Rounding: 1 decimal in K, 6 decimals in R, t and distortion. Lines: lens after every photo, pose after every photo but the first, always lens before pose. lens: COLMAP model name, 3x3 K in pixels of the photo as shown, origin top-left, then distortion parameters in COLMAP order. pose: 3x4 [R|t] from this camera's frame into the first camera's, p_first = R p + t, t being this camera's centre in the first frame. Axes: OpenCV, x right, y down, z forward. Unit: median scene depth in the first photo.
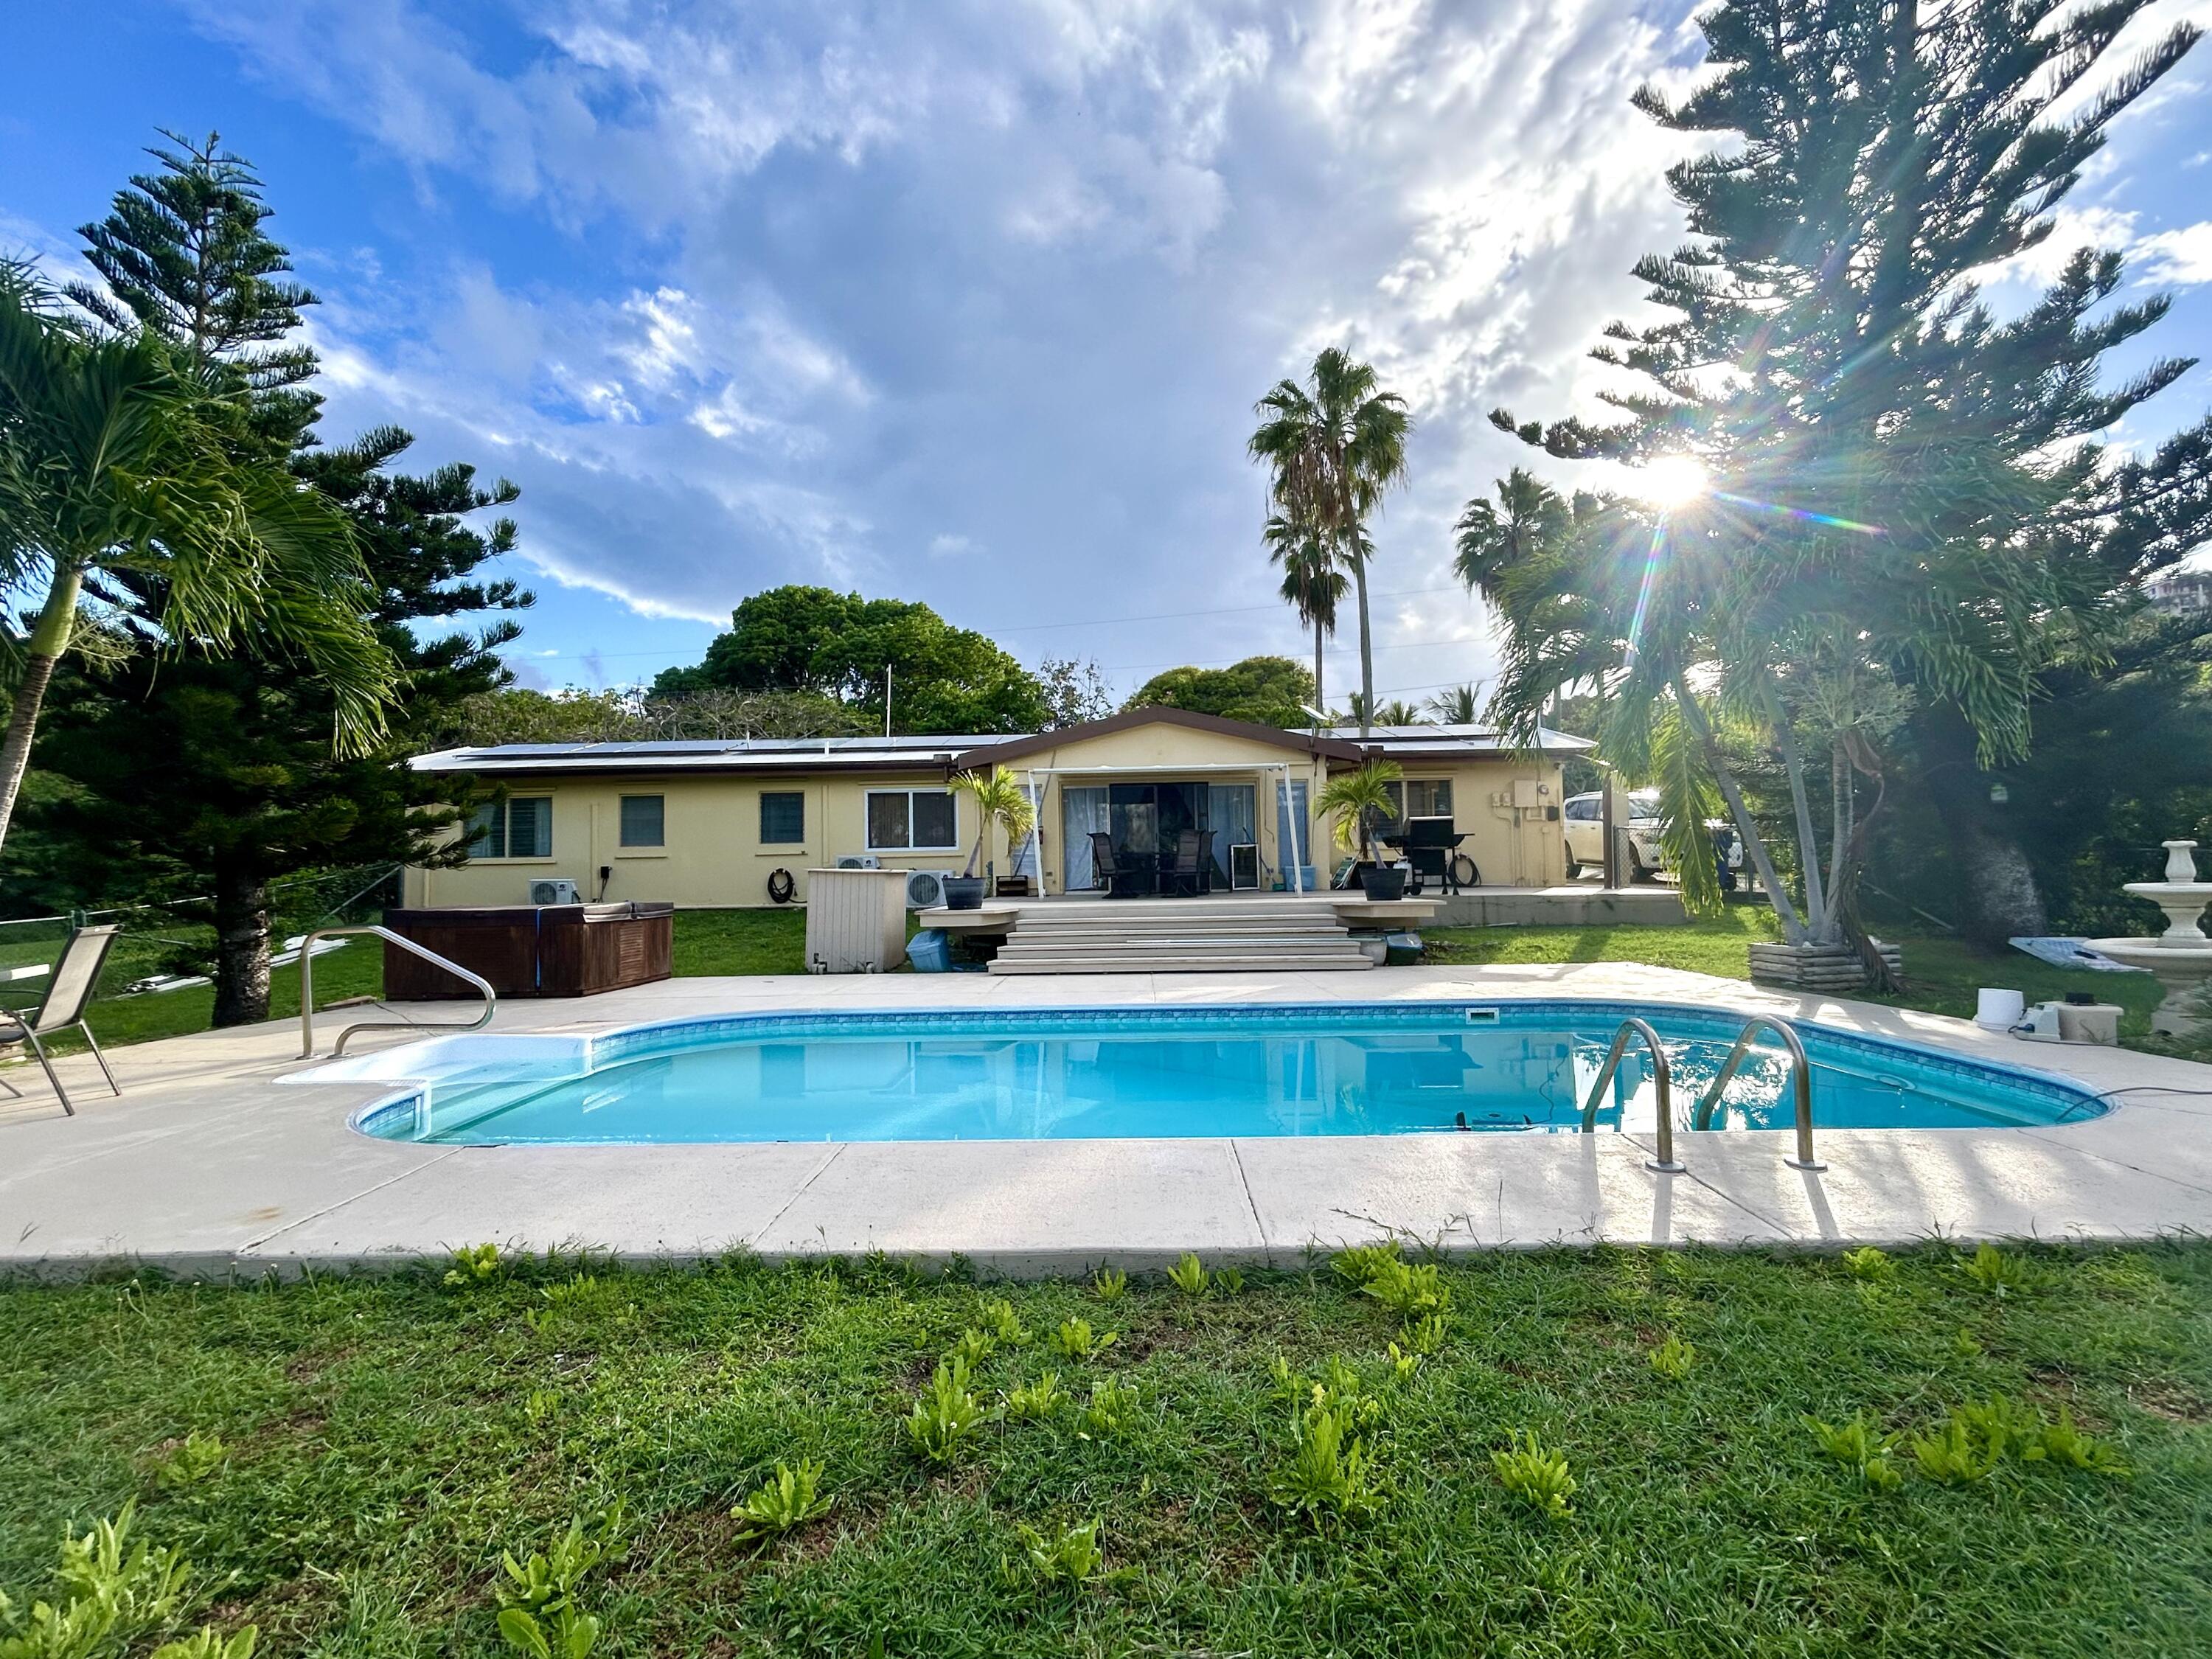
lens RADIAL K [[991.7, 0, 1107.8], [0, 991.7, 829.4], [0, 0, 1]] dist [-0.000308, -0.000153]
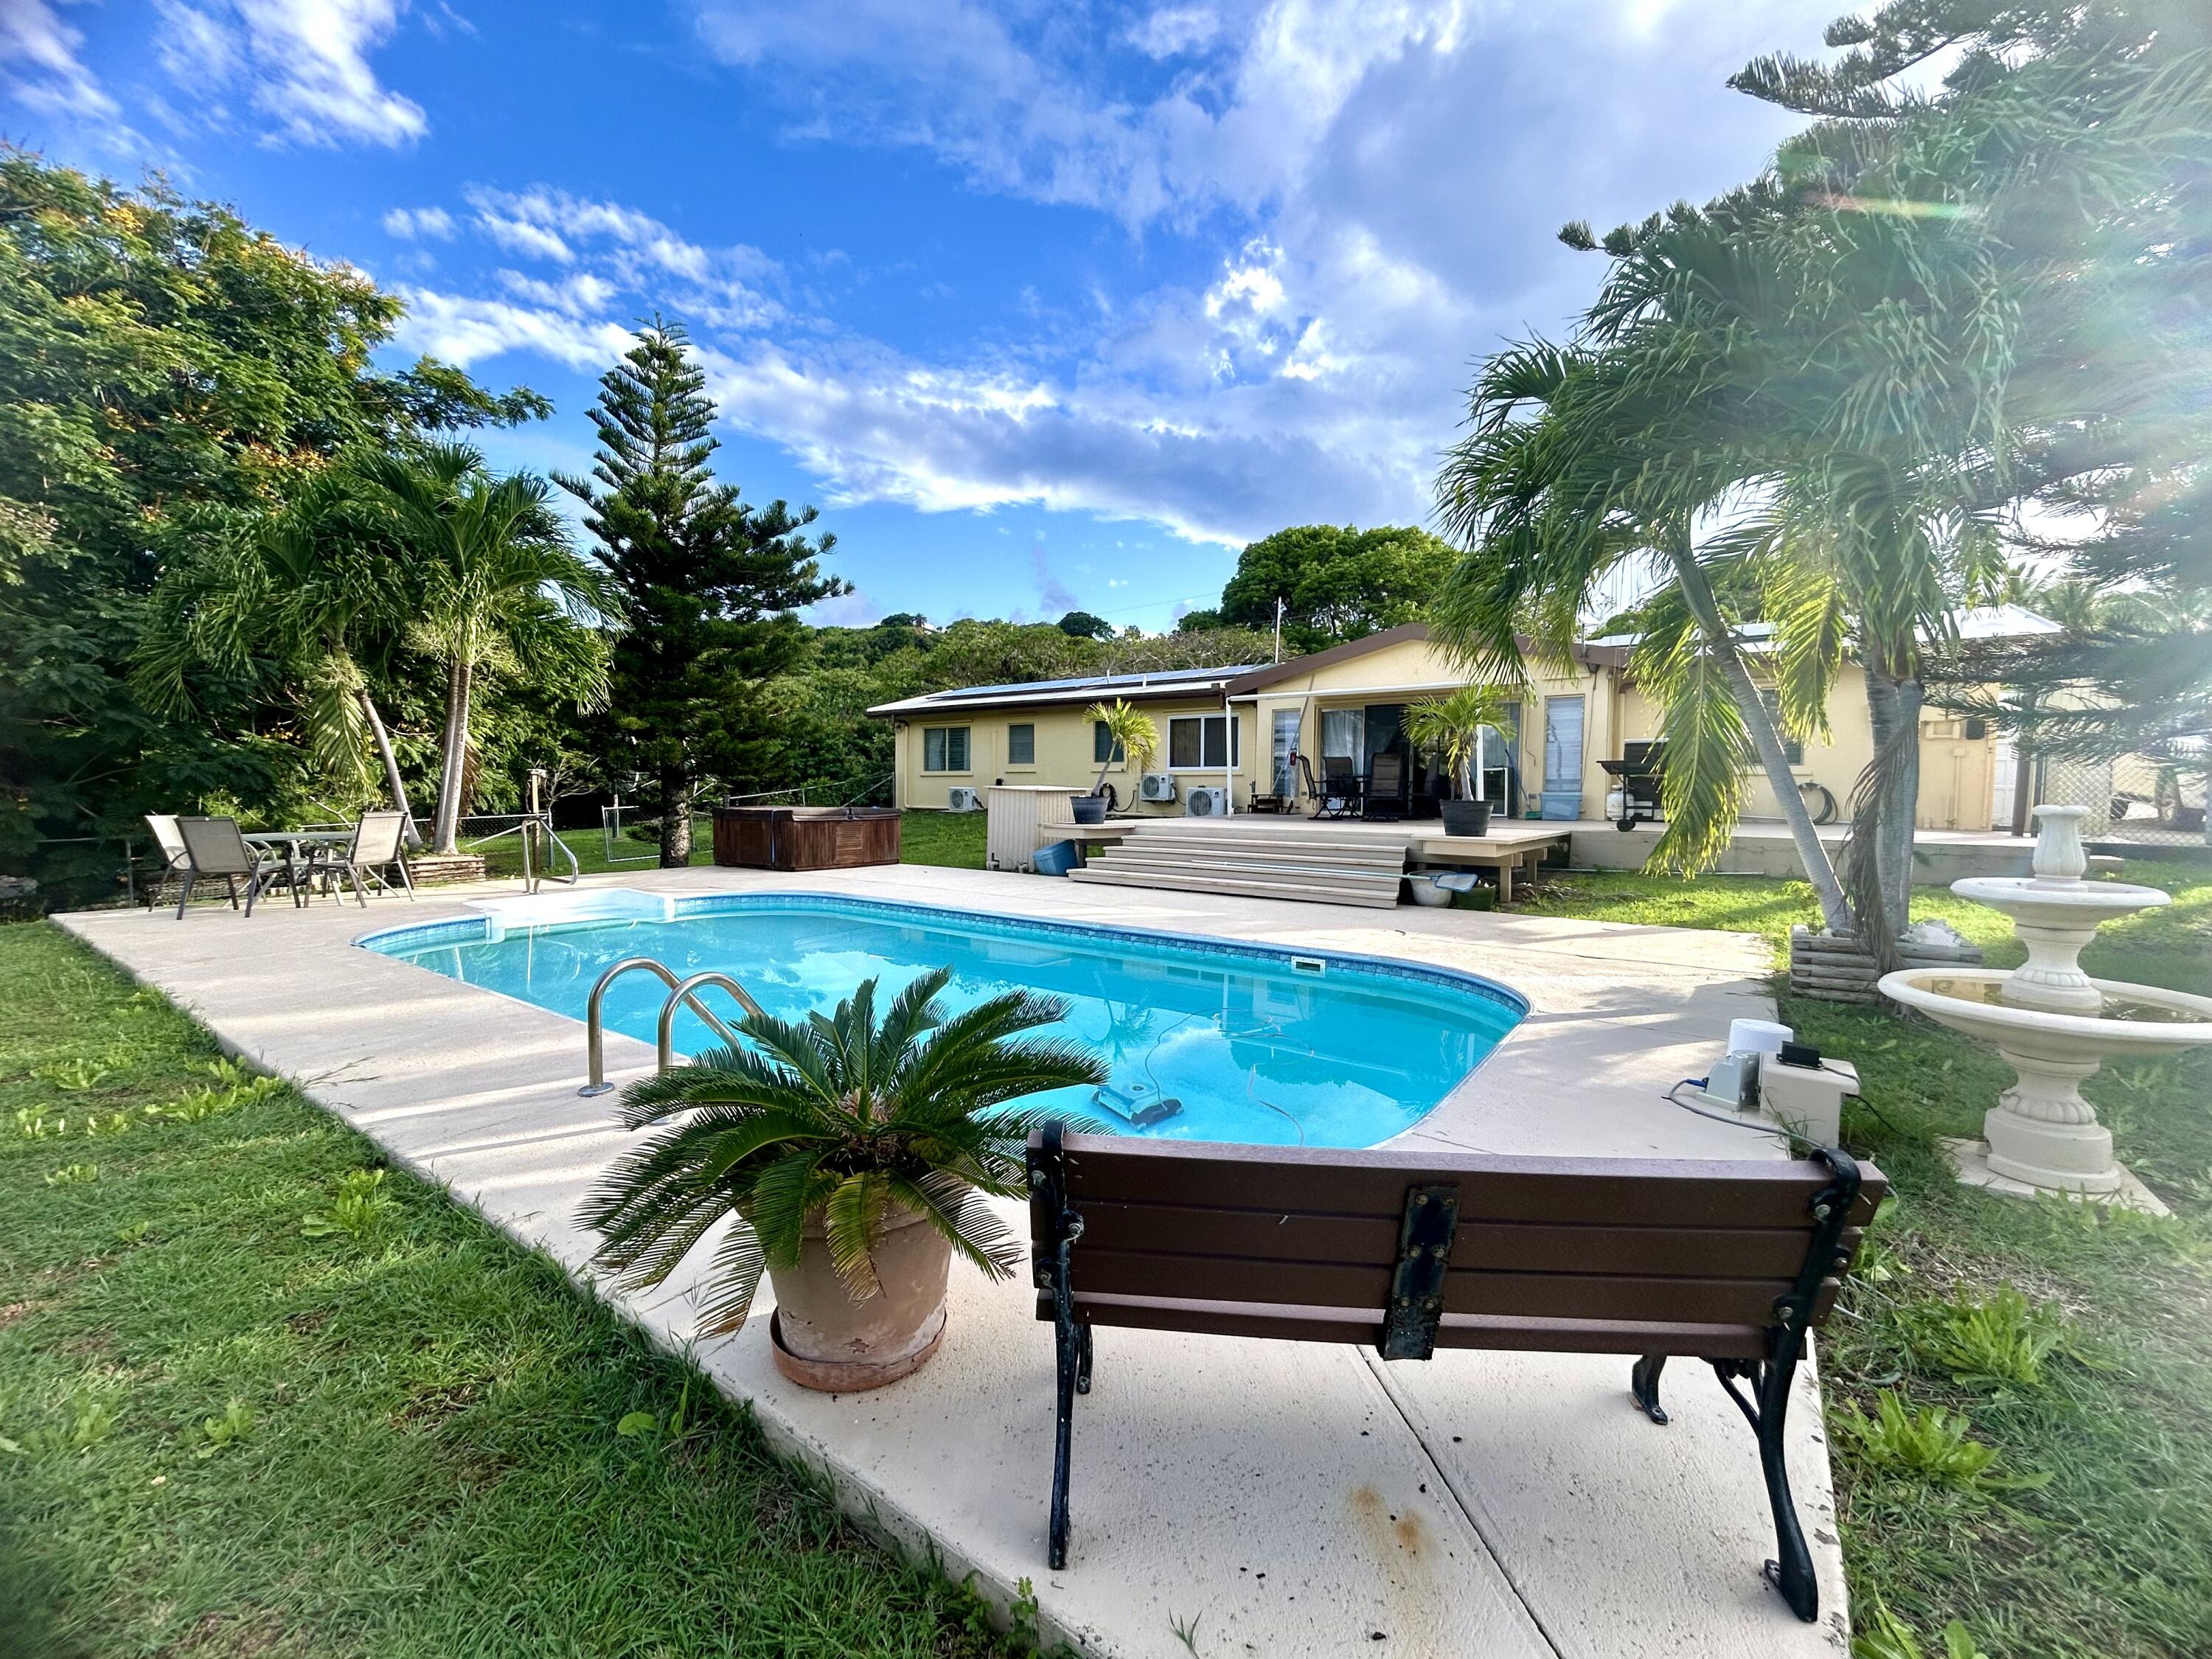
lens RADIAL K [[894.3, 0, 1108.0], [0, 894.3, 826.1], [0, 0, 1]] dist [0.001449, -0.000021]
pose [[0.825098, 0.048116, -0.562937, 0.303876], [0.003210, 0.995952, 0.089832, -0.007092], [0.564980, -0.075928, 0.821604, 0.100616]]
